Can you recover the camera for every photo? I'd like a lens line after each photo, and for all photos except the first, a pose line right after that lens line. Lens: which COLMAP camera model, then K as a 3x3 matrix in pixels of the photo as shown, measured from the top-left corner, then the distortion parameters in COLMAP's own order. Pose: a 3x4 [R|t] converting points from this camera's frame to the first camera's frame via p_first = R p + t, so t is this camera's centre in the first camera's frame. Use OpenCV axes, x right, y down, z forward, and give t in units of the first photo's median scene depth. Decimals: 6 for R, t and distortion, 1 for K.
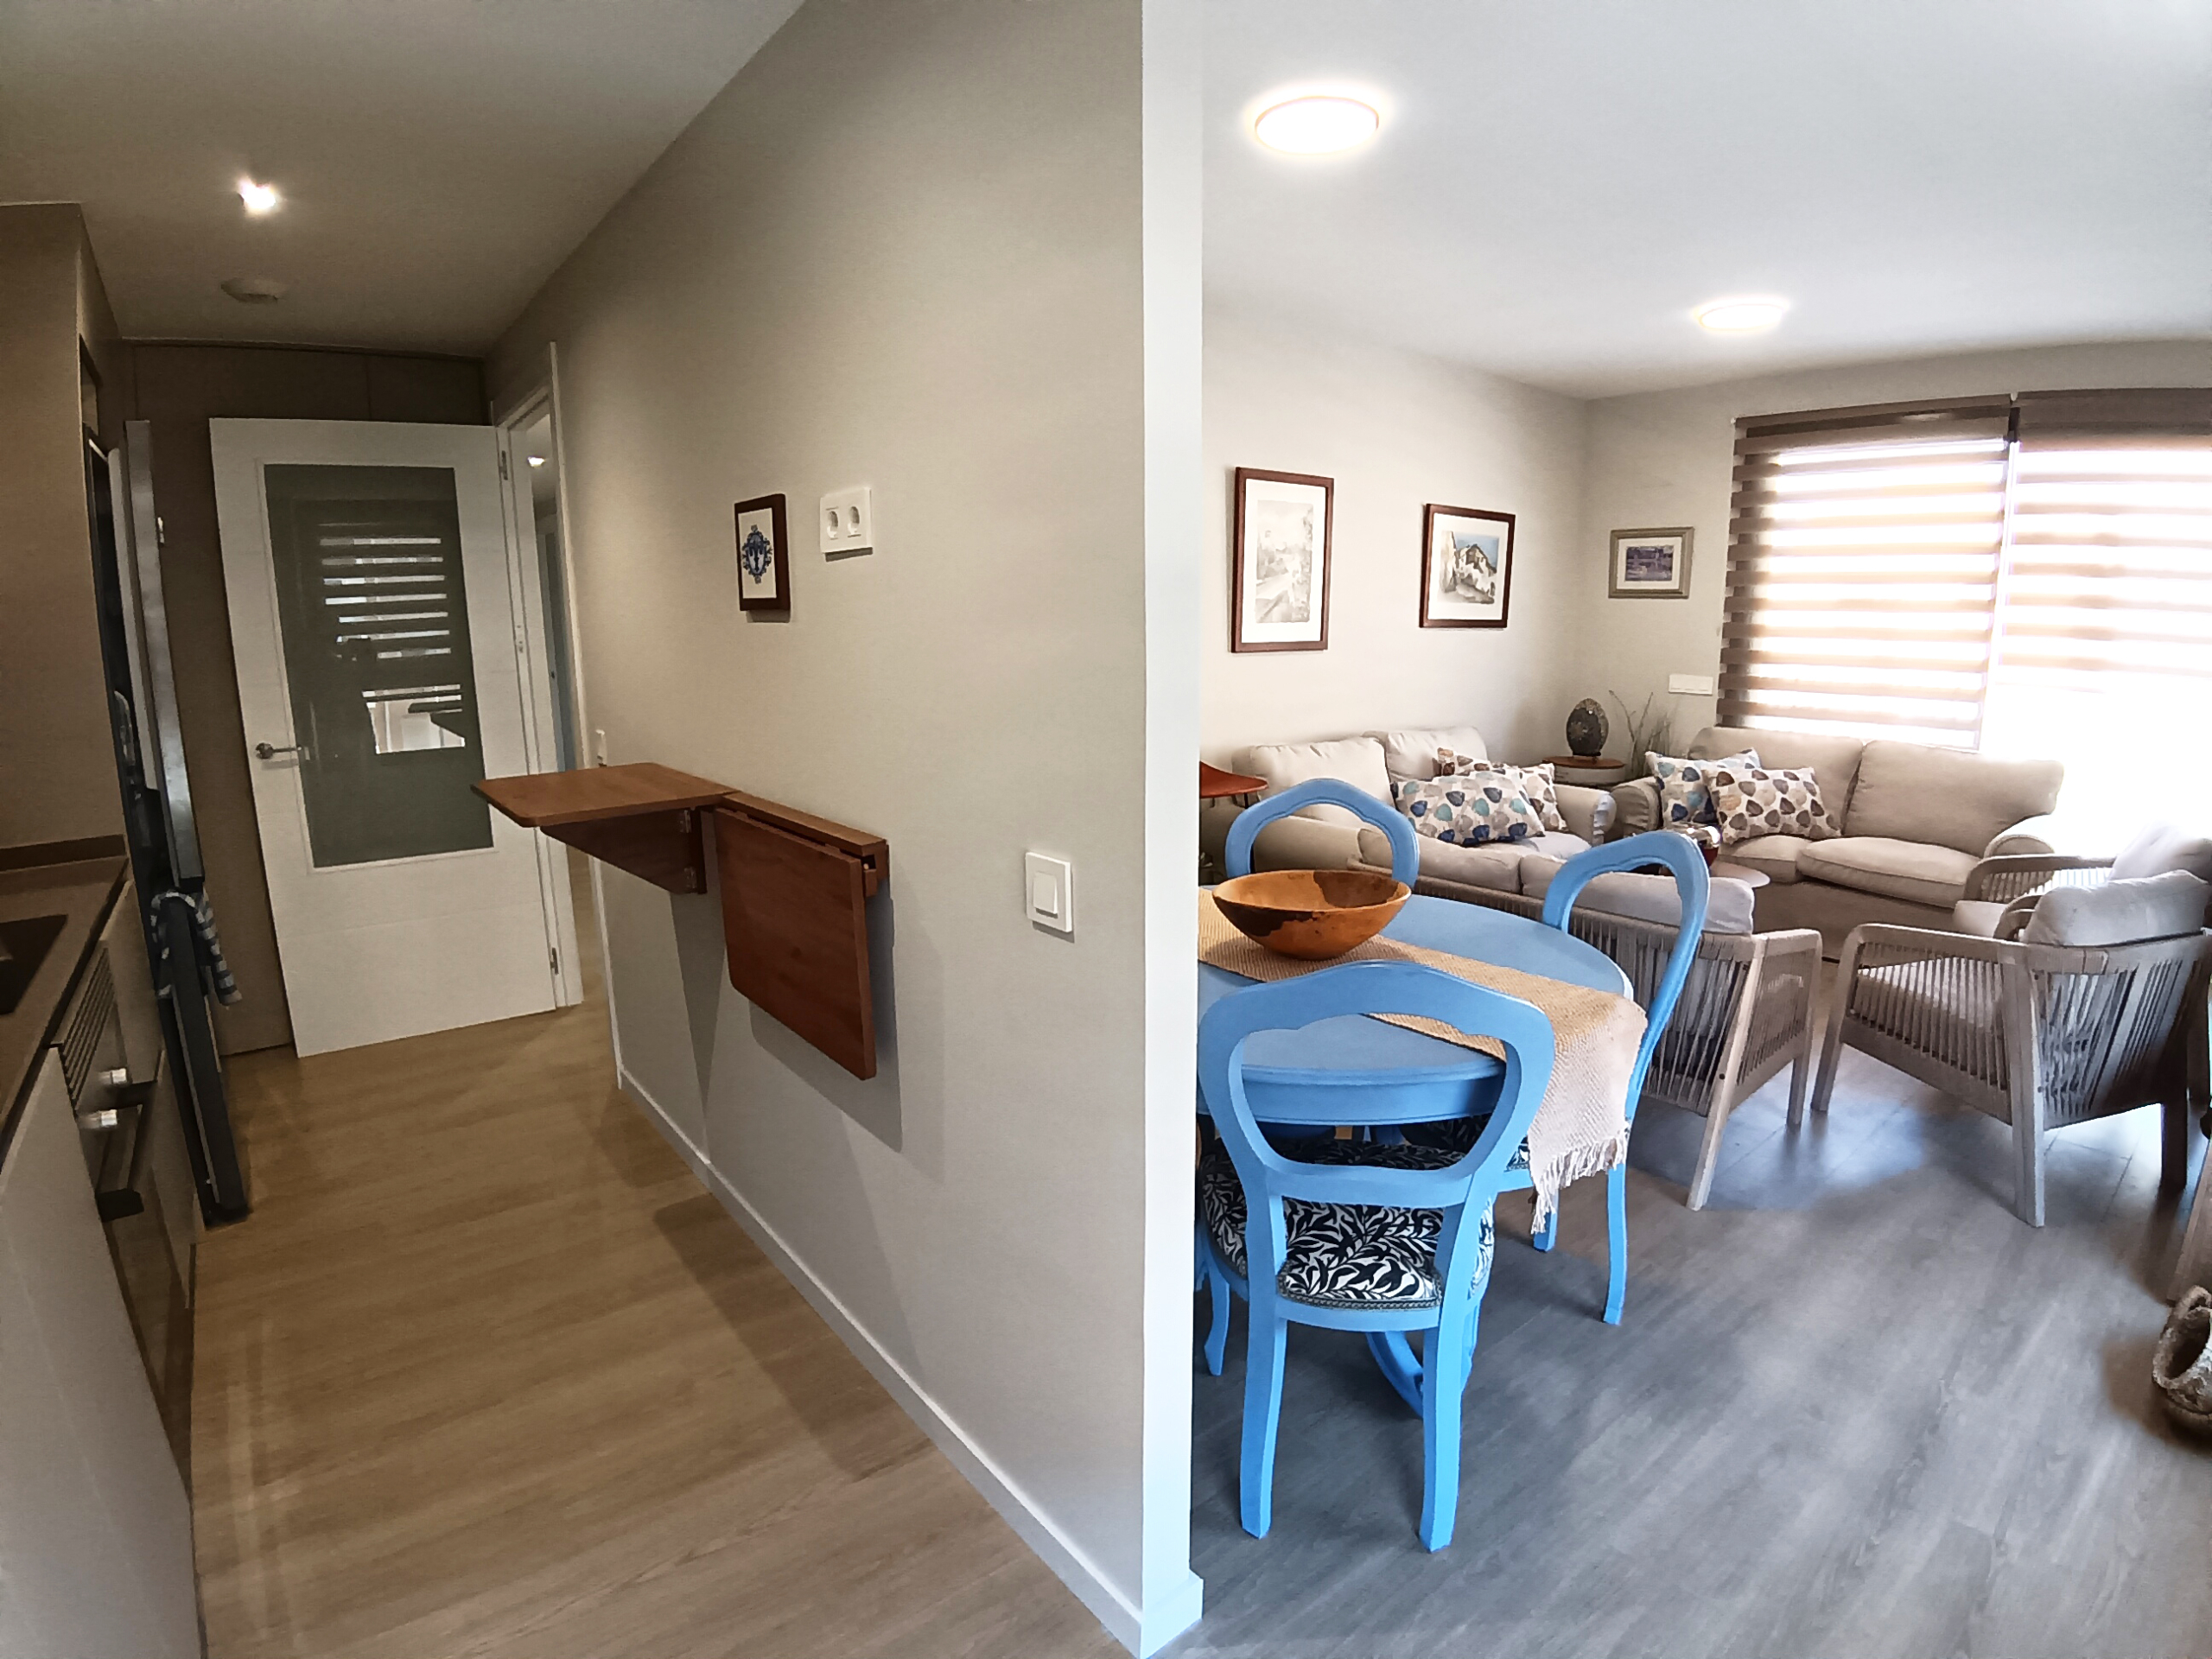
lens RADIAL K [[1107.0, 0, 1106.0], [0, 1107.0, 829.5], [0, 0, 1]] dist [-0.080445, -0.006537]
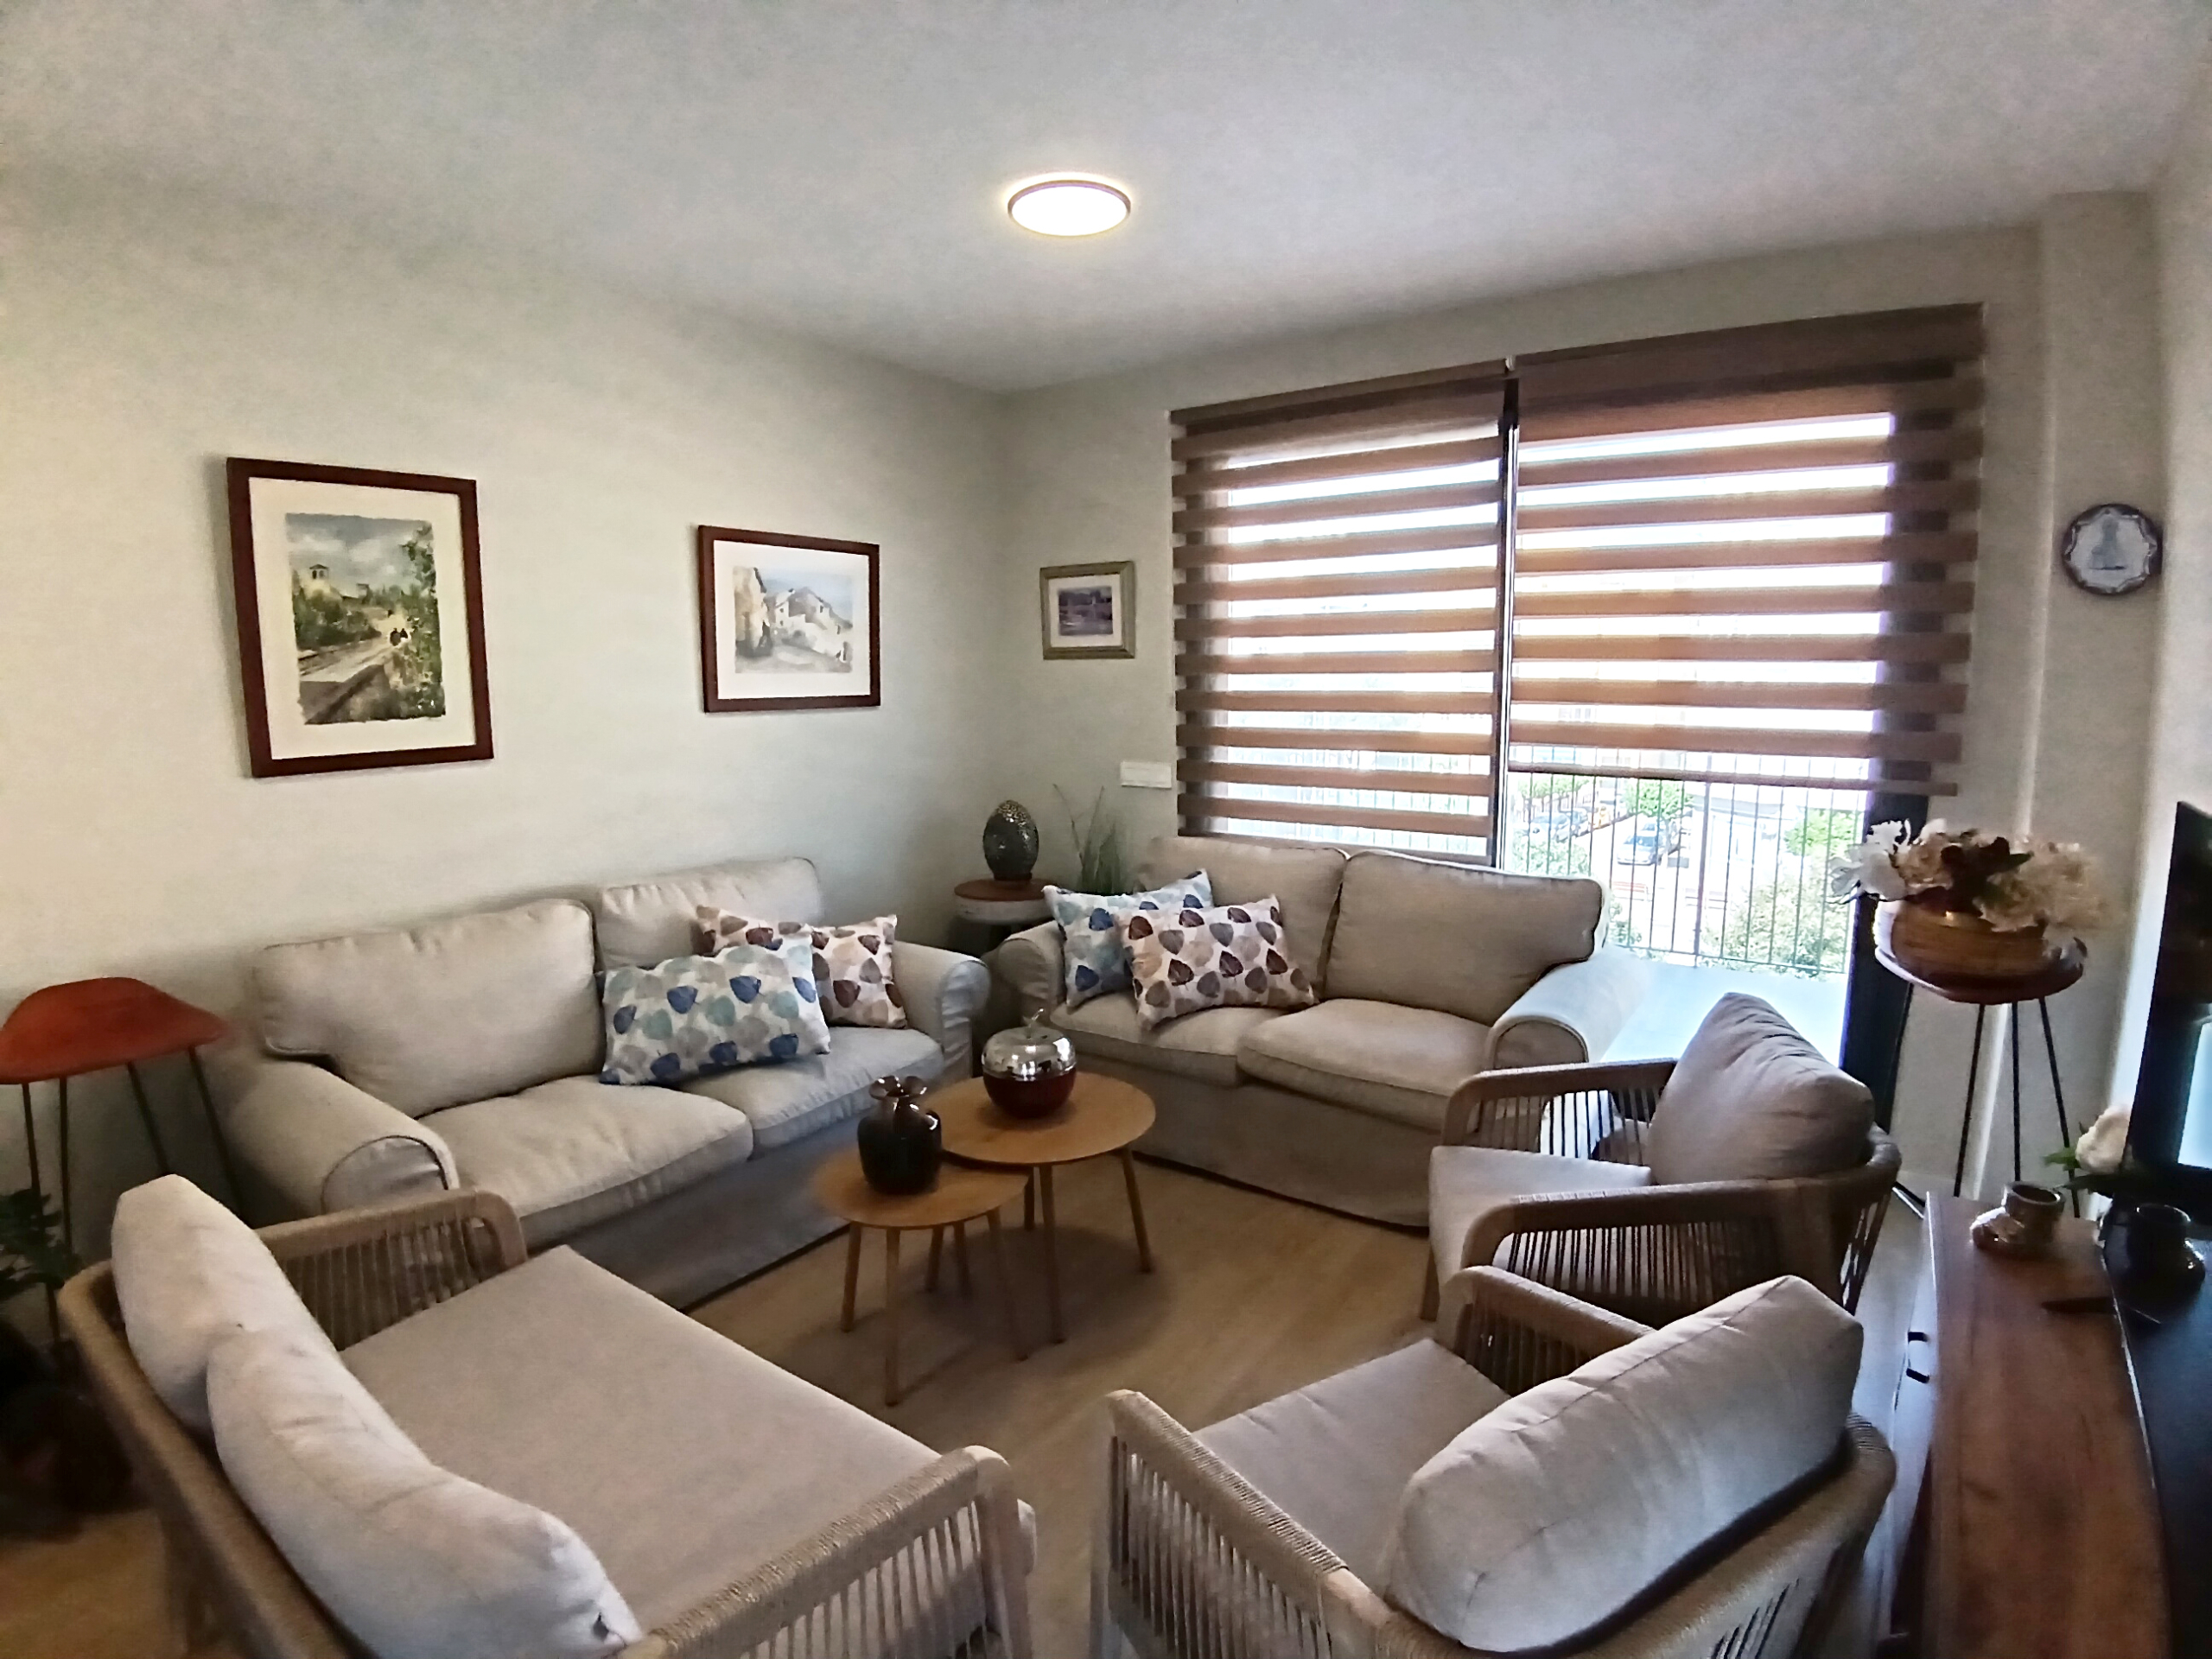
lens RADIAL K [[1113.4, 0, 1106.0], [0, 1113.4, 829.5], [0, 0, 1]] dist [-0.100383, 0.014236]
pose [[0.962095, -0.045290, 0.268928, 0.381006], [0.059827, 0.997144, -0.046104, -0.078938], [-0.266072, 0.060445, 0.962056, 0.348745]]
